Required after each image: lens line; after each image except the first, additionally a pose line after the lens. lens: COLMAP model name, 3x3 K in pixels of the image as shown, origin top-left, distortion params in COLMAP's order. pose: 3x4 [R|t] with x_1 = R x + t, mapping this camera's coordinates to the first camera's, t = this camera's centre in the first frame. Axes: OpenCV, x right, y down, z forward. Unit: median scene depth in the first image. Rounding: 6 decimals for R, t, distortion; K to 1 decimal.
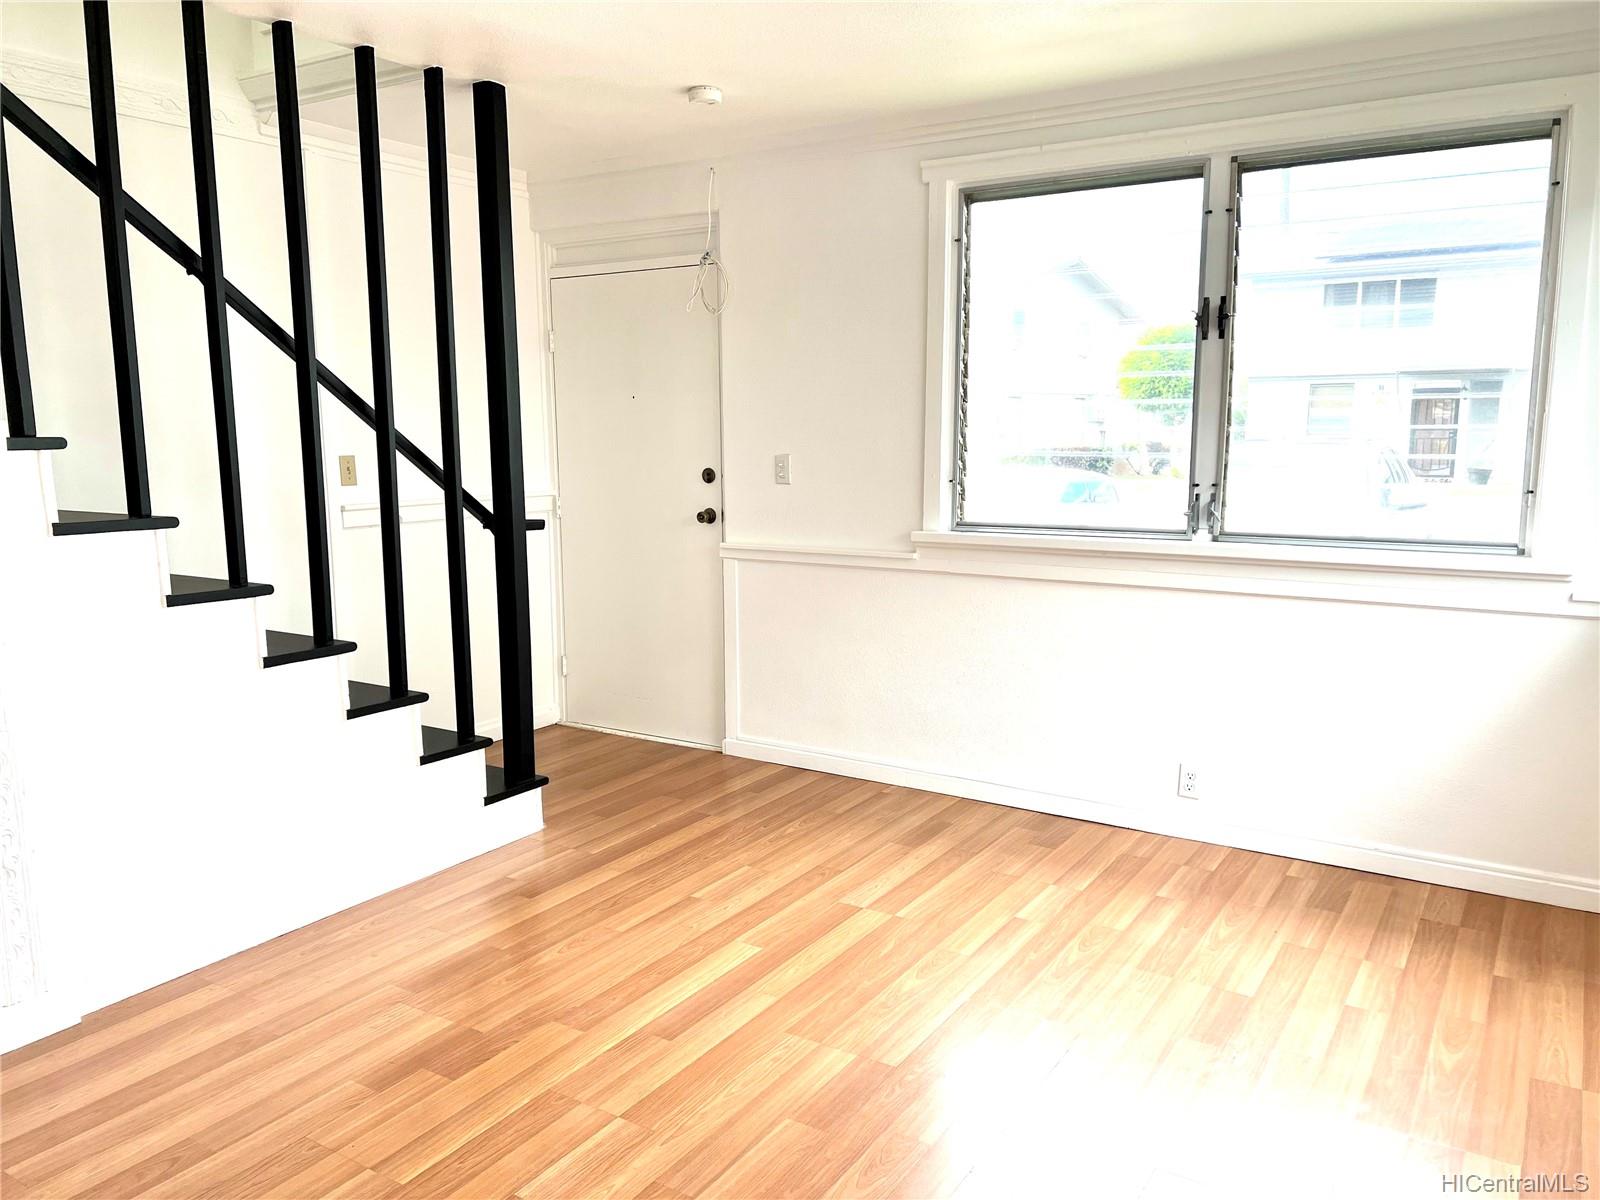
lens RADIAL K [[1210.8, 0, 806.5], [0, 1210.8, 601.9], [0, 0, 1]] dist [0.062744, -0.042790]
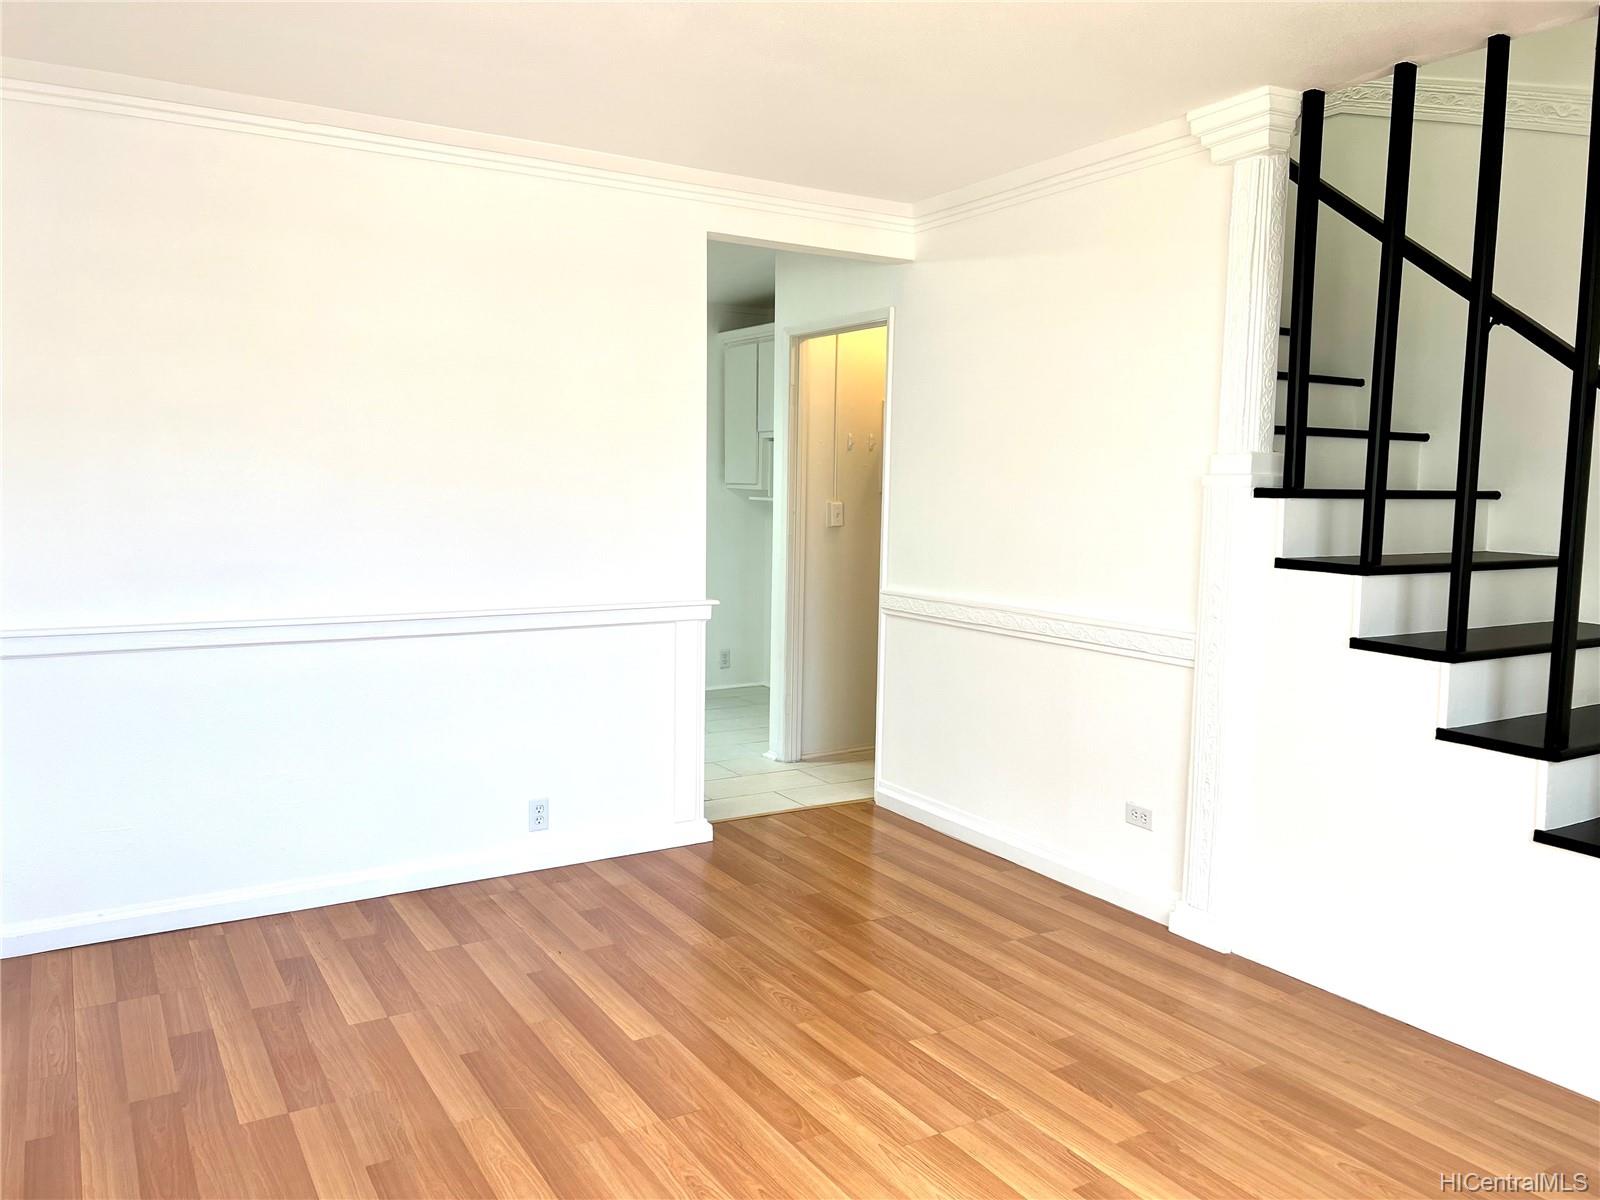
lens RADIAL K [[1210.8, 0, 788.1], [0, 1210.8, 613.0], [0, 0, 1]] dist [0.062744, -0.042790]
pose [[-0.438934, 0.102722, -0.892628, 0.672573], [-0.142853, 0.972830, 0.182197, -0.156316], [0.887091, 0.207487, -0.412334, 1.041642]]
